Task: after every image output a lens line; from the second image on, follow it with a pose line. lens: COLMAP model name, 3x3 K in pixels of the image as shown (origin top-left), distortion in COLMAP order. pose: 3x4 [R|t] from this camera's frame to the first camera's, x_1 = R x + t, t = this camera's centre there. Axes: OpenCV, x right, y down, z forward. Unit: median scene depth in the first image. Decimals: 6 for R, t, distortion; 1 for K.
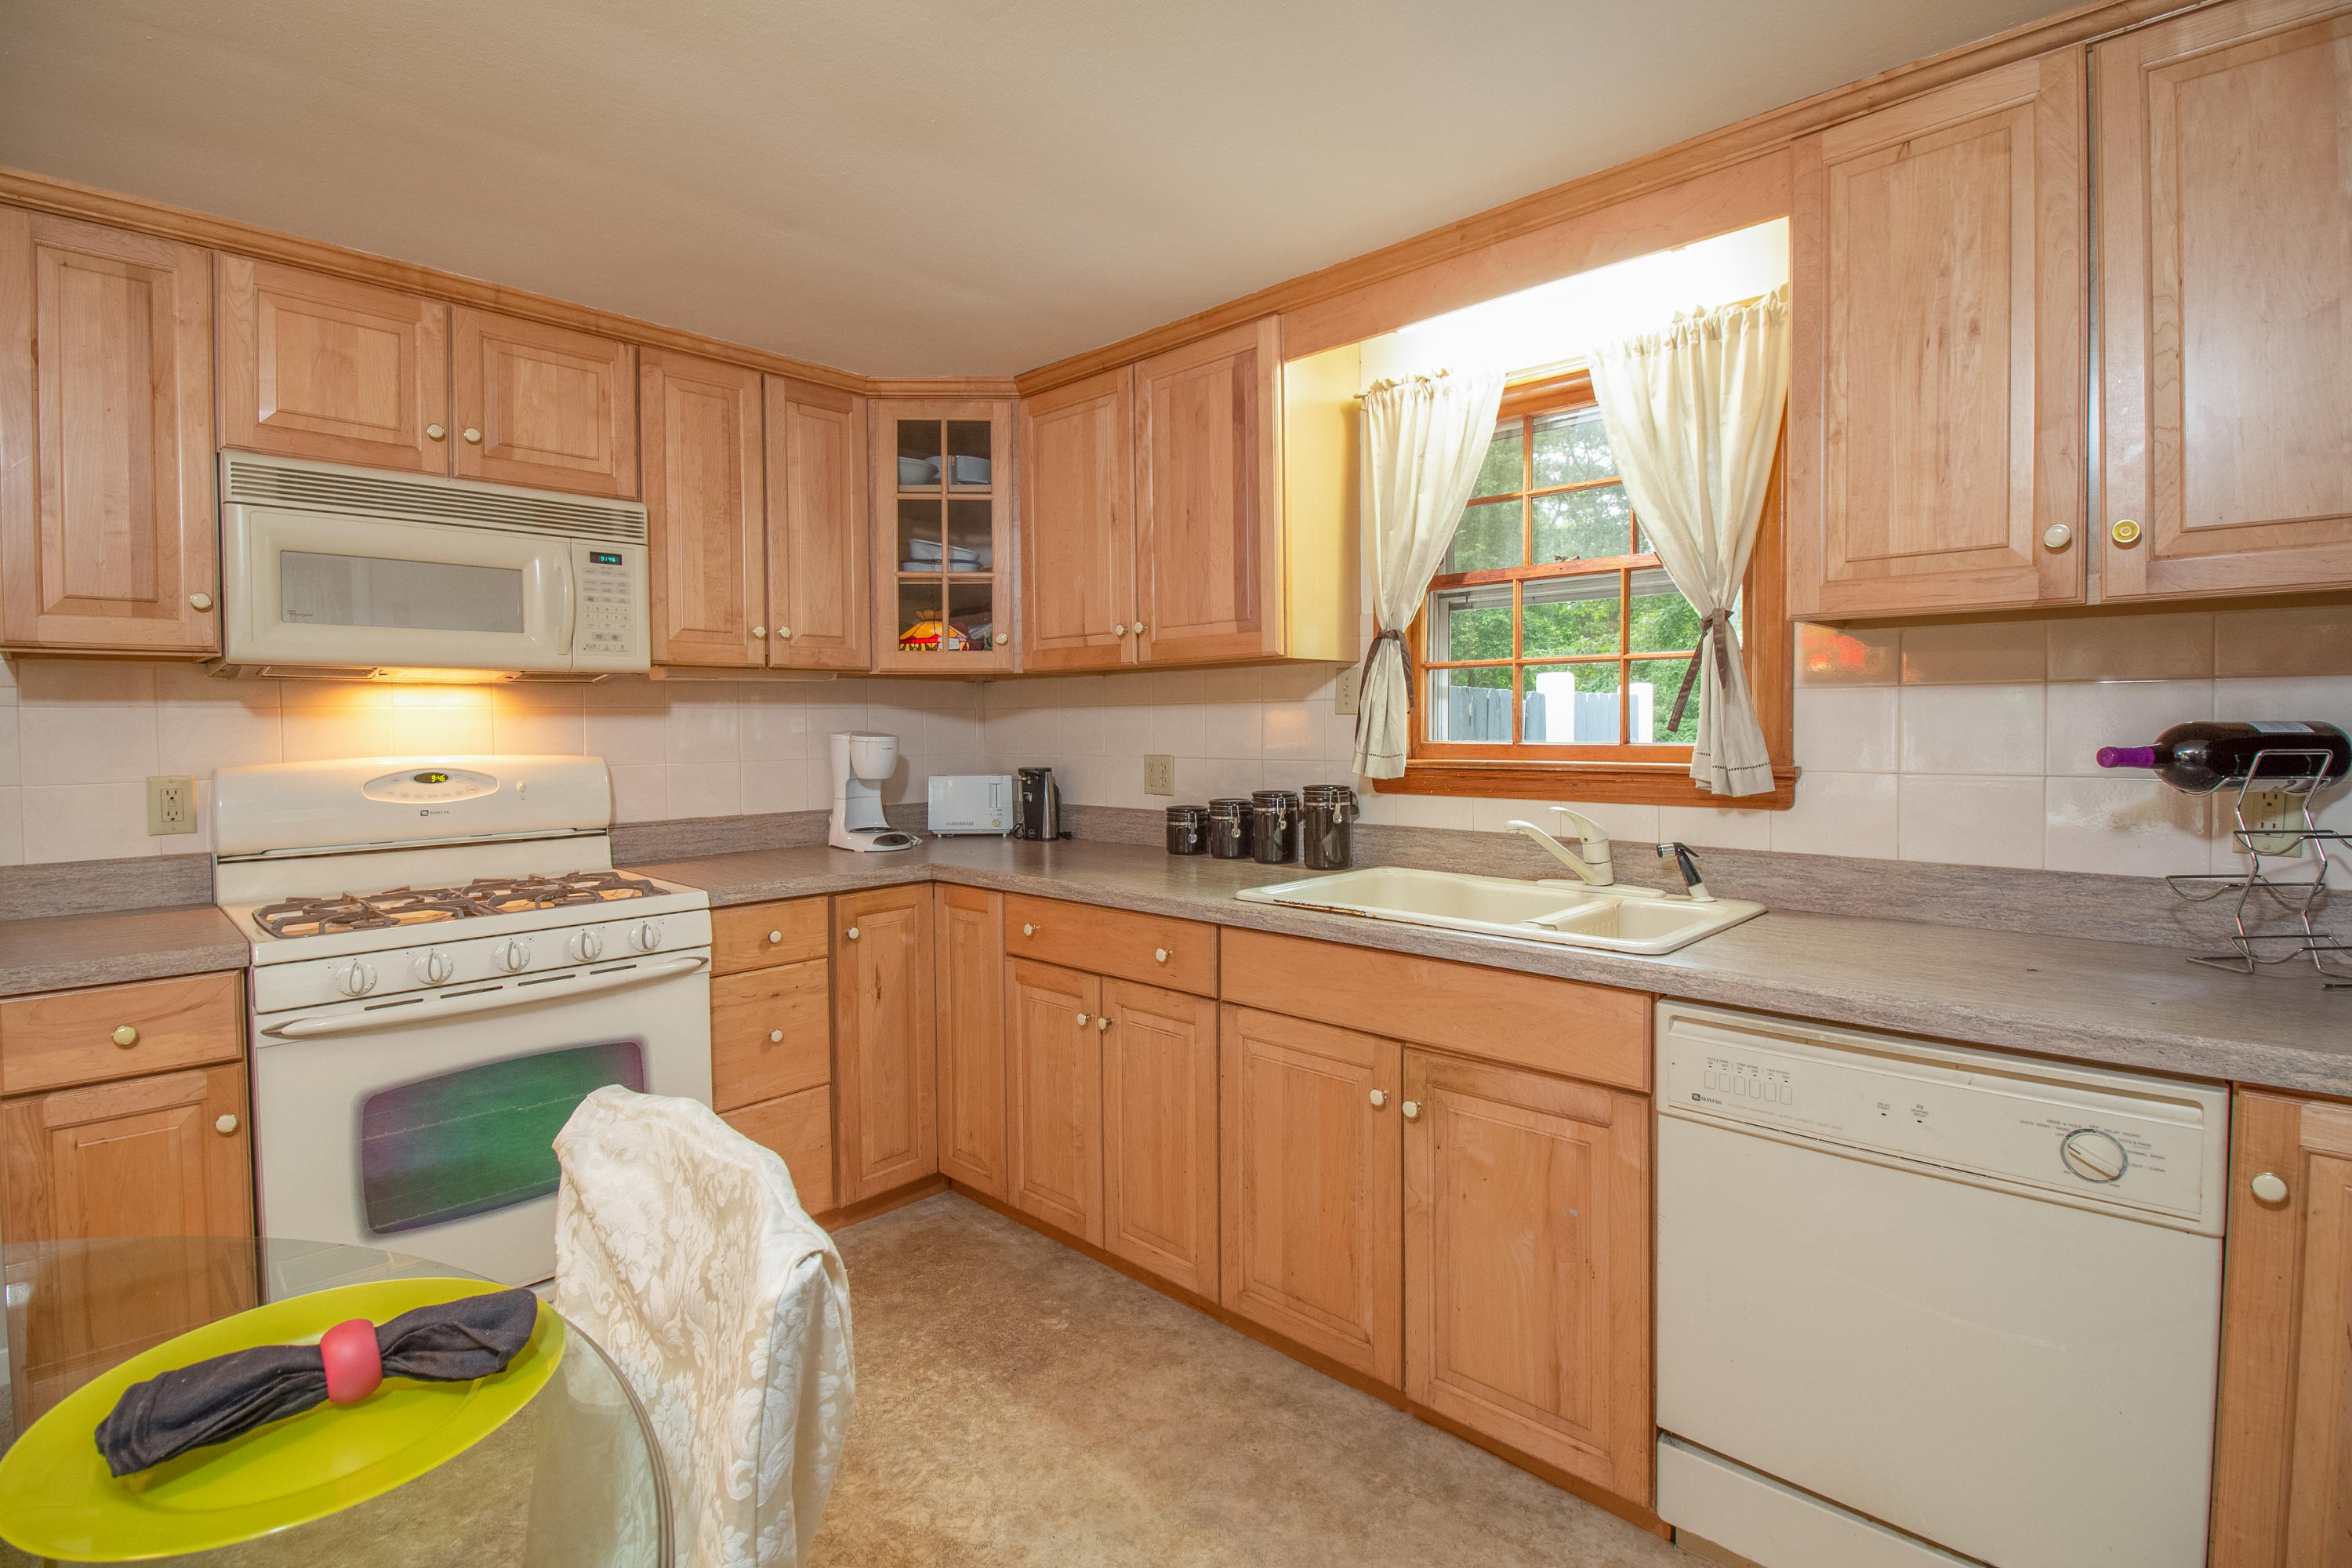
lens RADIAL K [[1089.9, 0, 1181.2], [0, 1089.9, 759.6], [0, 0, 1]] dist [-0.010839, -0.005965]
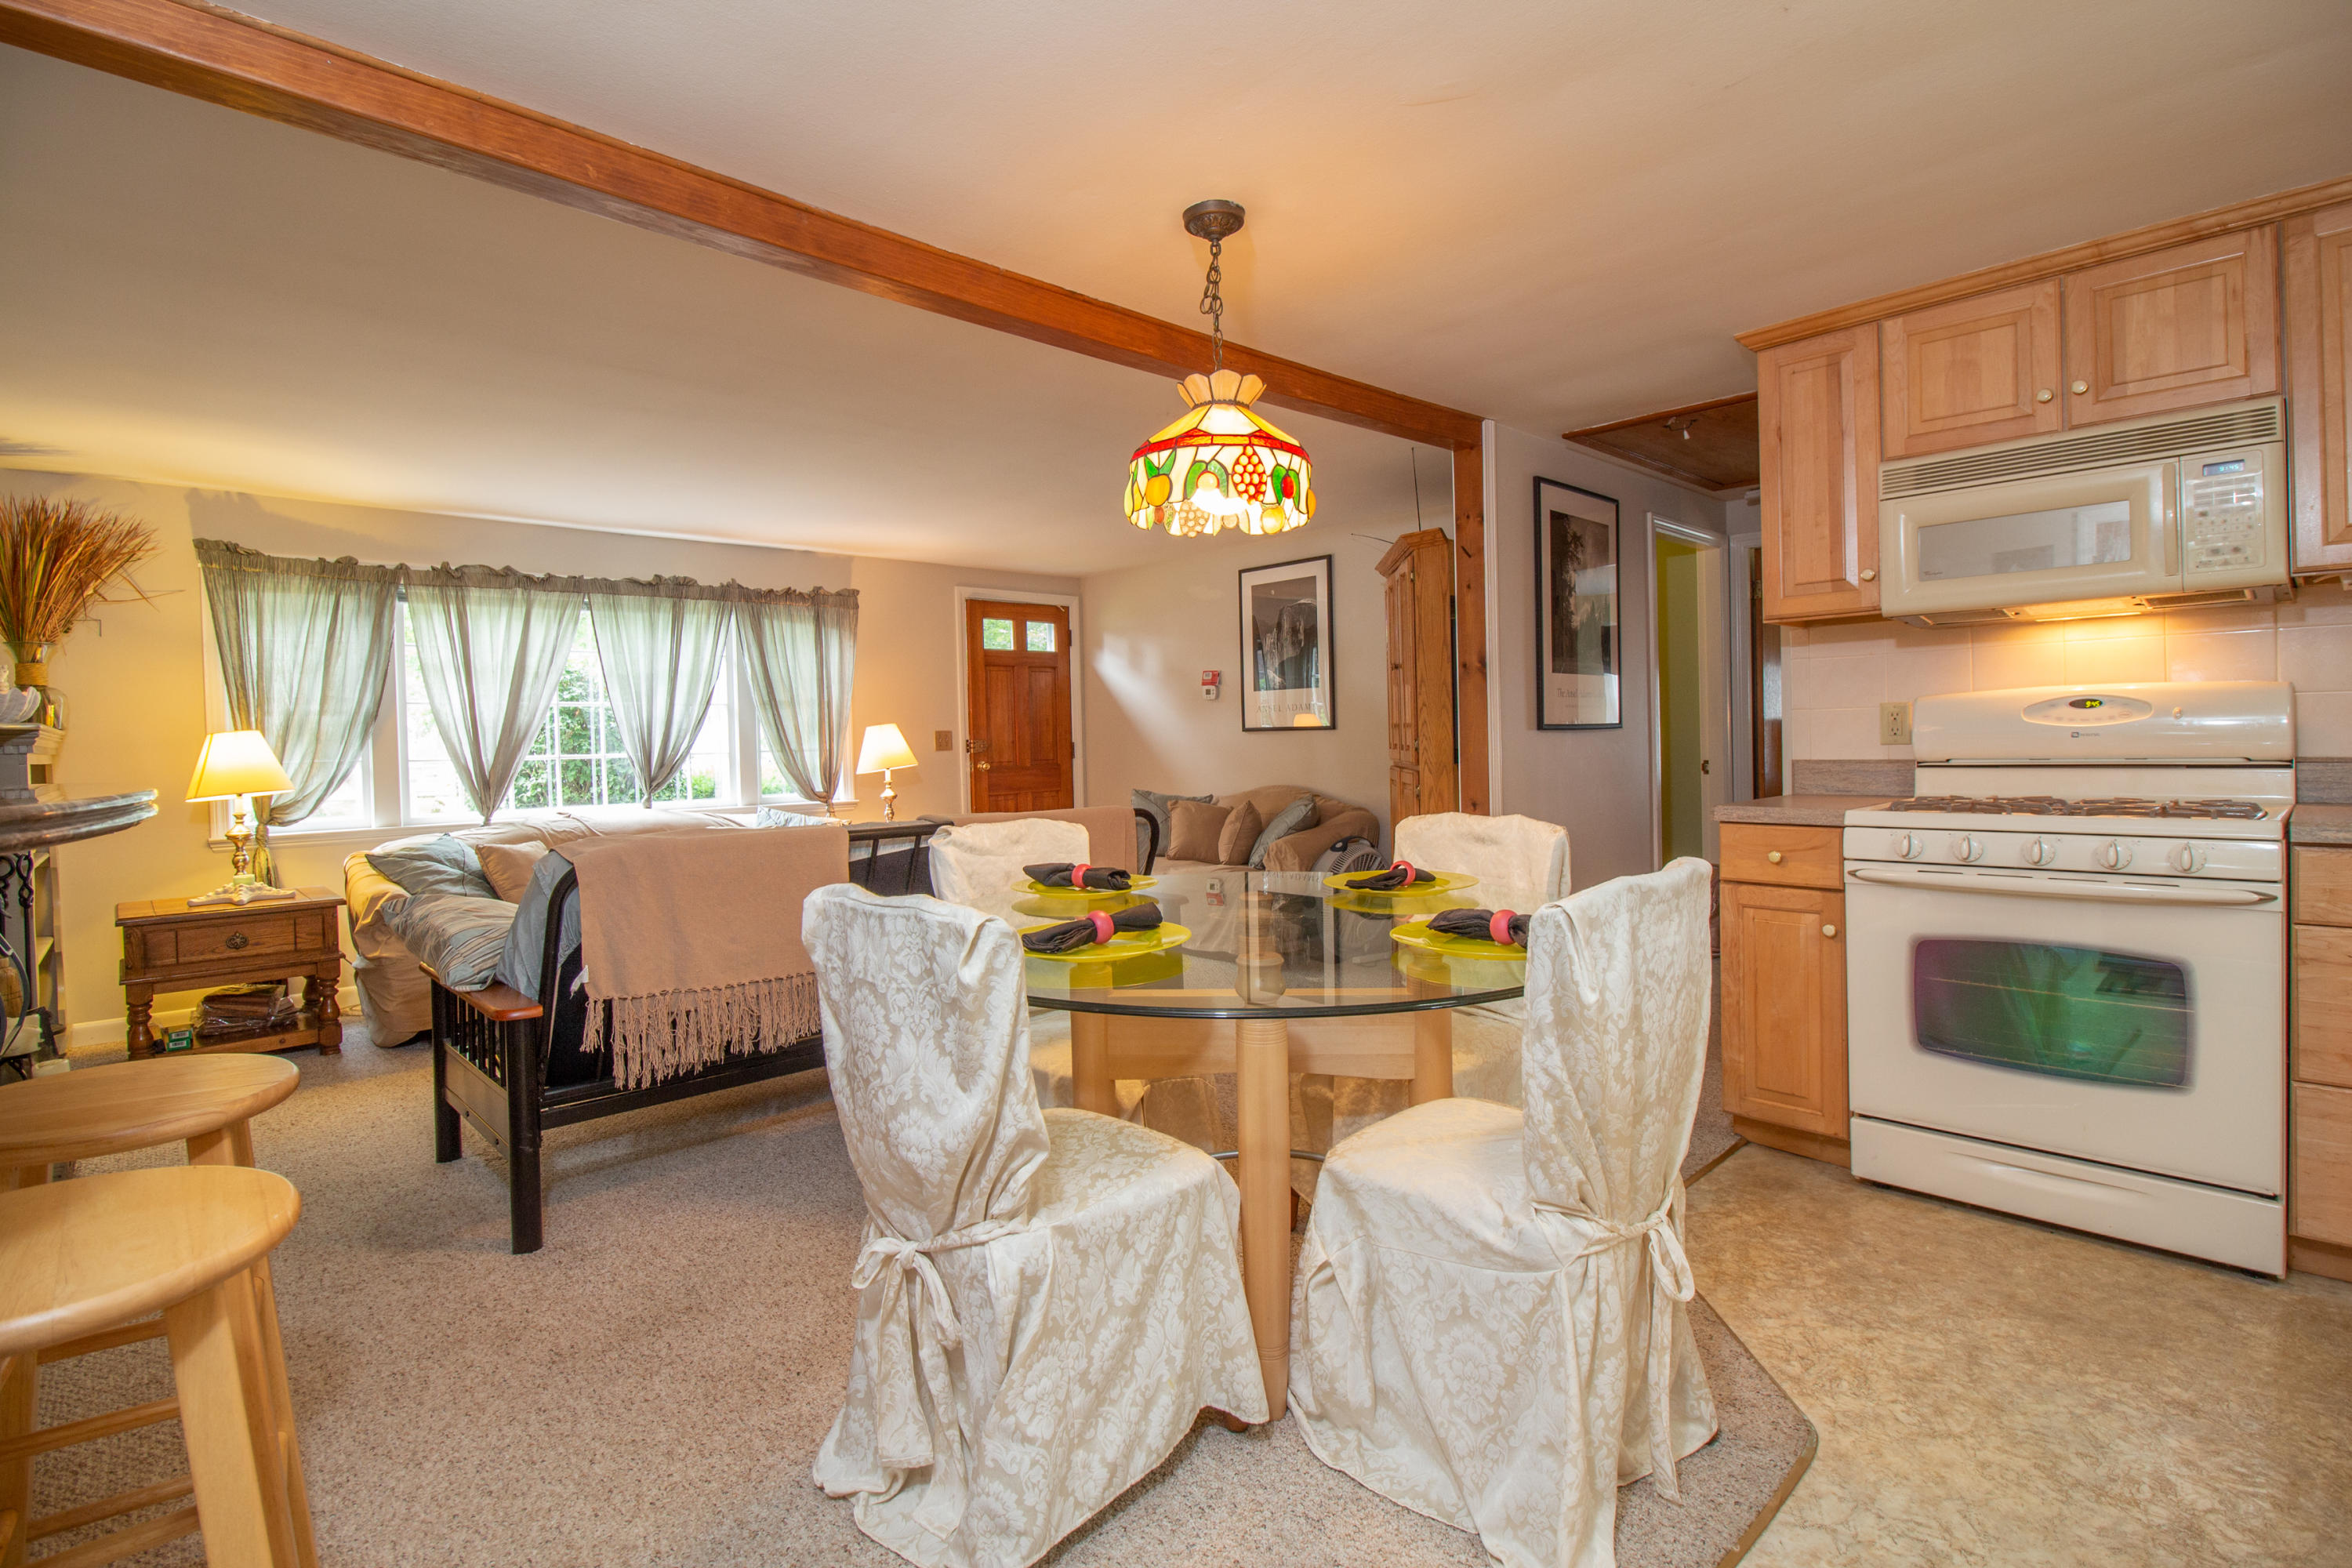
lens RADIAL K [[1089.9, 0, 1186.1], [0, 1089.9, 769.2], [0, 0, 1]] dist [-0.010839, -0.005965]
pose [[-0.050323, 0.038112, -0.998006, 0.519168], [-0.008373, 0.999220, 0.038580, 0.055856], [0.998698, 0.010297, -0.049965, 0.157630]]
